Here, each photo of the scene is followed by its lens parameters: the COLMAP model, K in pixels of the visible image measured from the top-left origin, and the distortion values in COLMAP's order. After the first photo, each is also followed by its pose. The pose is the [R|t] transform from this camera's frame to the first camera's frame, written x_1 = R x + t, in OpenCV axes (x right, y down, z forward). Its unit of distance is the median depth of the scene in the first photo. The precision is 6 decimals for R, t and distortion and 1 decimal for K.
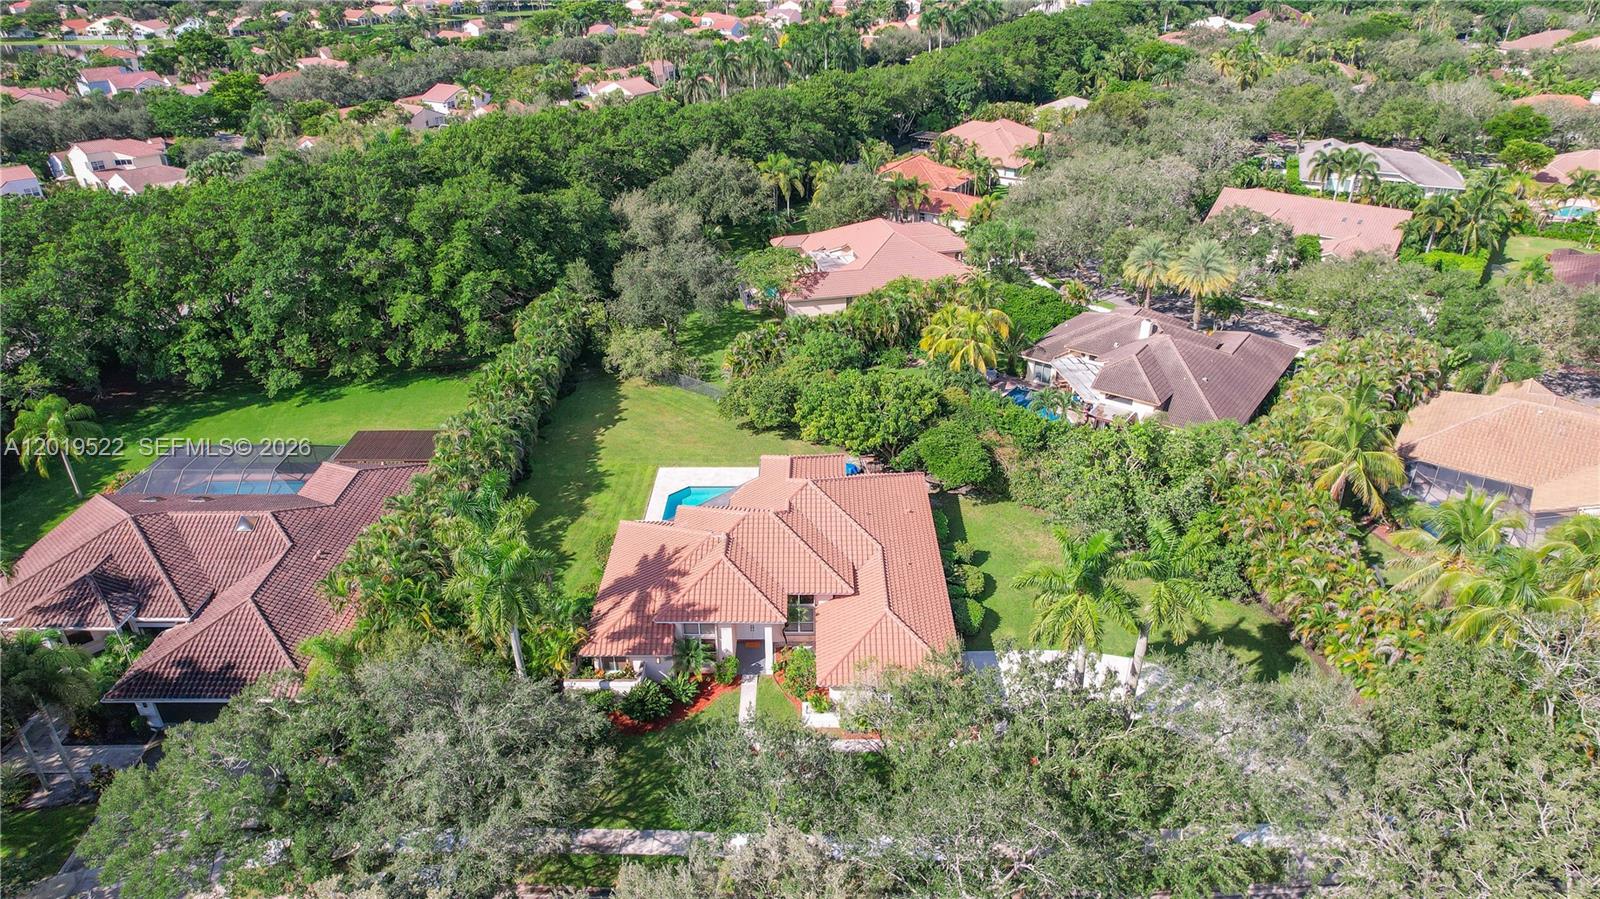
lens RADIAL K [[1027.8, 0, 800.0], [0, 1027.8, 449.5], [0, 0, 1]] dist [-0.067186, 0.063707]
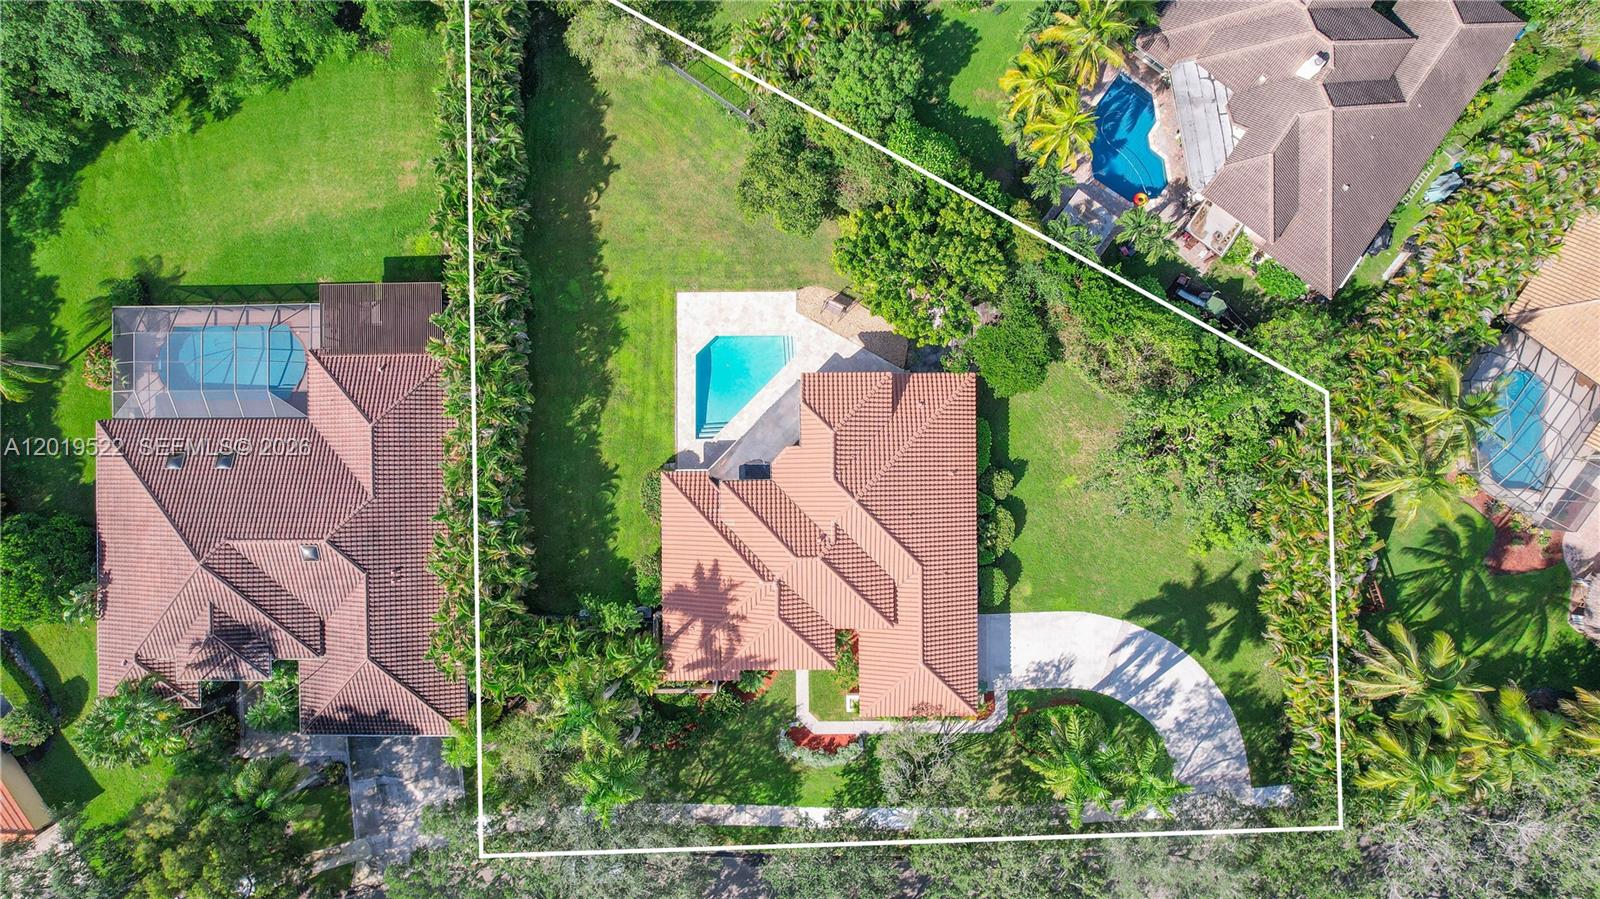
lens RADIAL K [[1027.8, 0, 800.0], [0, 1027.8, 449.5], [0, 0, 1]] dist [-0.067186, 0.063707]
pose [[0.999861, -0.016549, 0.002252, -0.051571], [0.005685, 0.464039, 0.885797, -0.973985], [-0.015704, -0.885660, 0.464068, 0.663726]]
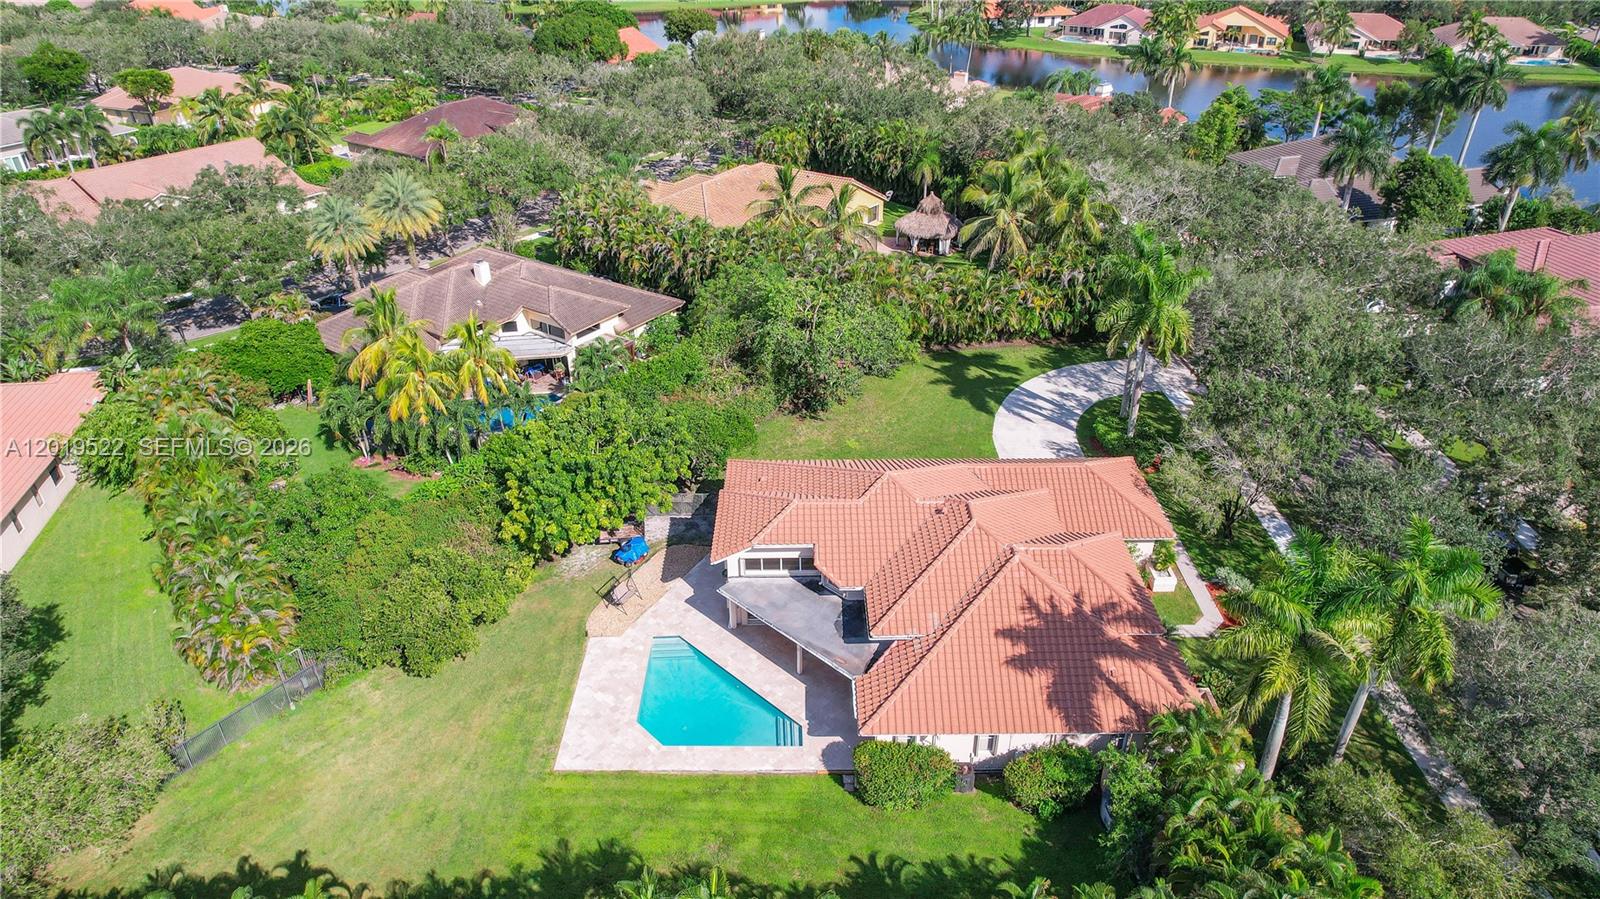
lens RADIAL K [[1027.8, 0, 800.0], [0, 1027.8, 449.5], [0, 0, 1]] dist [-0.067186, 0.063707]
pose [[-0.007293, -0.499492, 0.866288, -0.706350], [0.468018, 0.763864, 0.444376, -0.384356], [-0.883689, 0.408679, 0.228201, 0.993405]]
